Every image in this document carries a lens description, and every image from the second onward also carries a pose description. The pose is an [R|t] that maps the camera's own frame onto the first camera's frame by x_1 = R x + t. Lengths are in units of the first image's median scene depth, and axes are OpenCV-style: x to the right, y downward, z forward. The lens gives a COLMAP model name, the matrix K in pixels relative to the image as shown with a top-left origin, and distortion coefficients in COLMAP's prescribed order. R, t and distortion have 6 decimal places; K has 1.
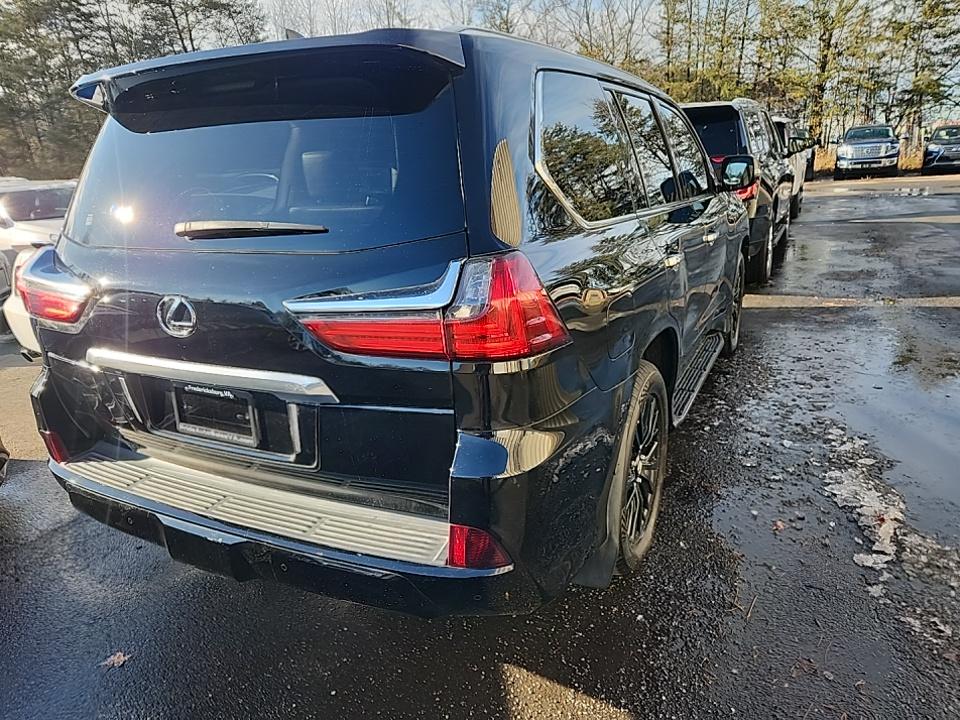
lens RADIAL K [[644.5, 0, 488.1], [0, 644.5, 360.5], [0, 0, 1]] dist [0.057945, -0.037610]
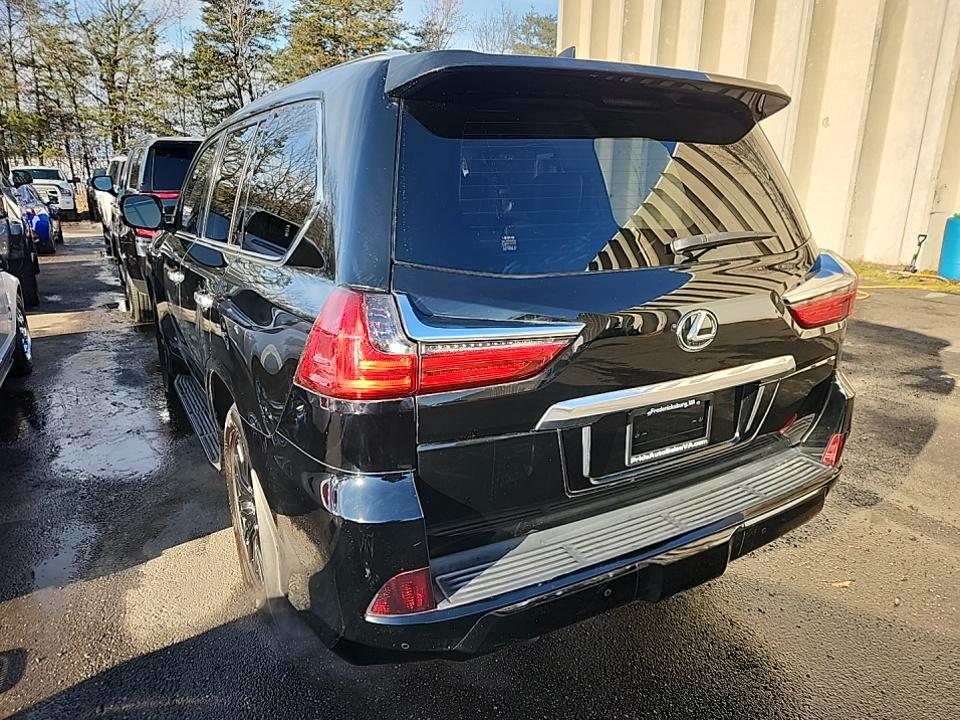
lens RADIAL K [[644.5, 0, 488.2], [0, 644.5, 355.8], [0, 0, 1]] dist [0.057945, -0.037610]
pose [[0.528637, -0.162623, 0.833125, -1.397778], [0.217577, 0.974647, 0.052190, -0.143001], [-0.820490, 0.153679, 0.550617, 0.677499]]
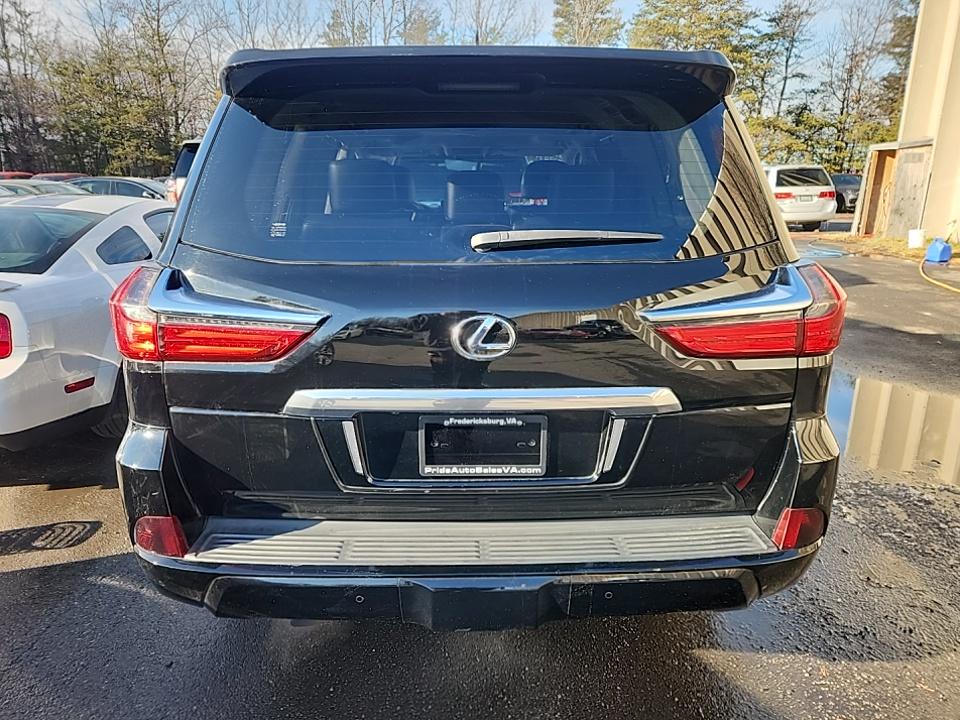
lens RADIAL K [[644.5, 0, 475.0], [0, 644.5, 344.3], [0, 0, 1]] dist [0.057945, -0.037610]
pose [[0.878108, -0.061513, 0.474493, -0.855391], [0.092892, 0.994749, -0.042950, -0.021268], [-0.469359, 0.081791, 0.879211, 0.219680]]
